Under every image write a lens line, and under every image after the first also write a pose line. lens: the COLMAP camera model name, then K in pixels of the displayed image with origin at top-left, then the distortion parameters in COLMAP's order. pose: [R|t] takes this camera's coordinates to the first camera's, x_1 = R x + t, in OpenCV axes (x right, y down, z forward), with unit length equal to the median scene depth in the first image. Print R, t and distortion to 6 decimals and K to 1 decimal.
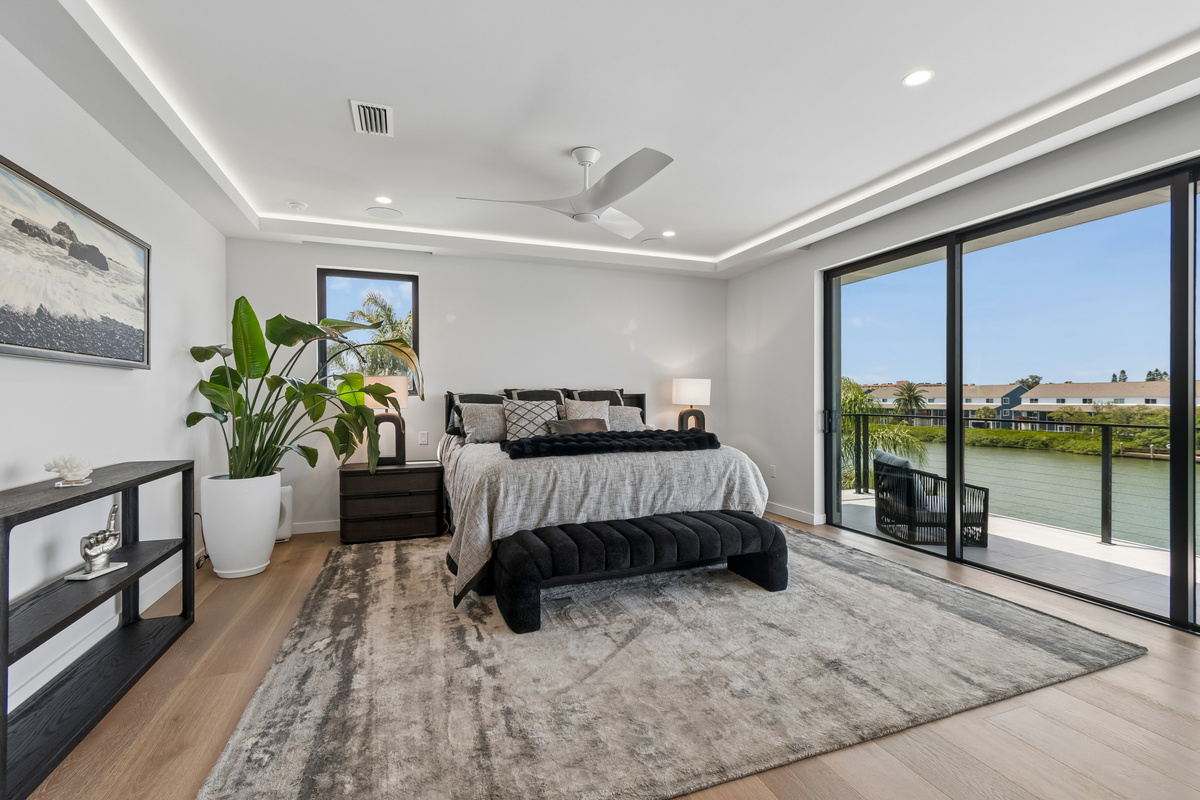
lens RADIAL K [[537.8, 0, 607.3], [0, 537.8, 398.0], [0, 0, 1]] dist [0.003906, -0.000199]
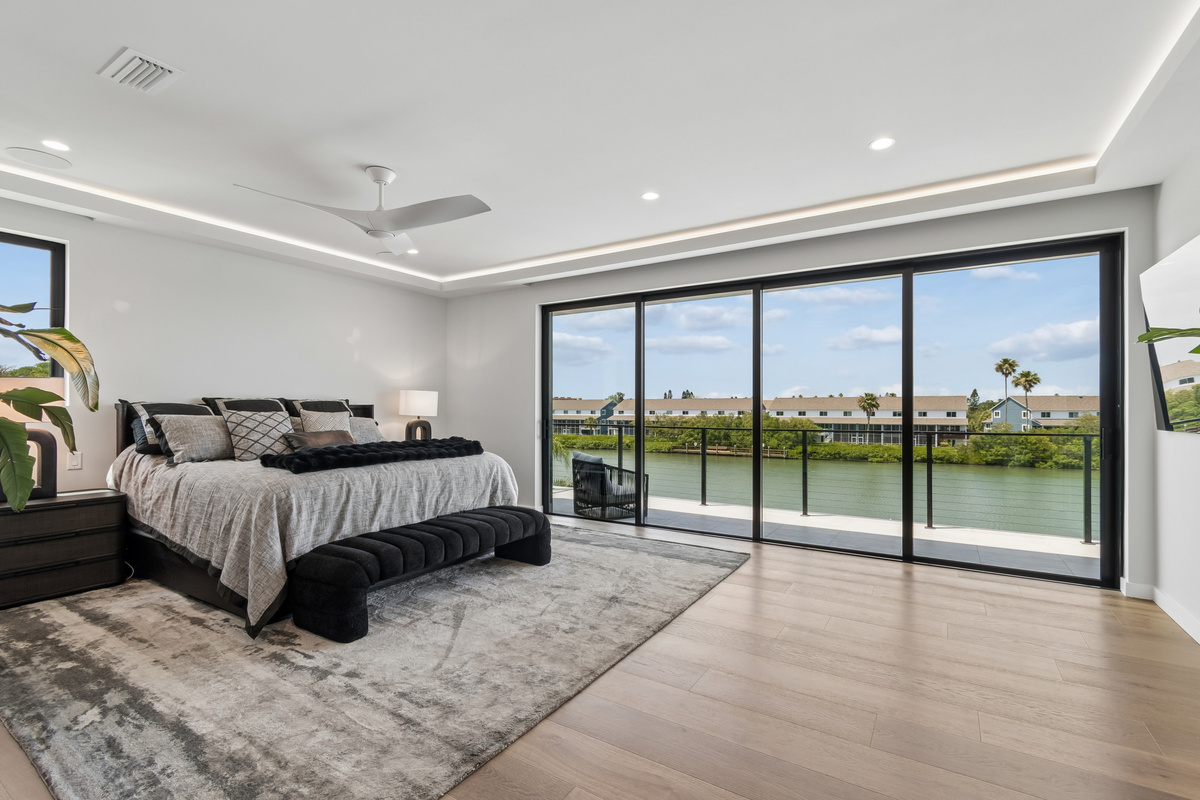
lens RADIAL K [[537.8, 0, 609.7], [0, 537.8, 401.0], [0, 0, 1]] dist [0.003906, -0.000199]
pose [[0.794069, 0.014215, 0.607661, -0.315256], [-0.004989, 0.999845, -0.016869, -0.000553], [-0.607807, 0.010364, 0.794017, -0.083209]]
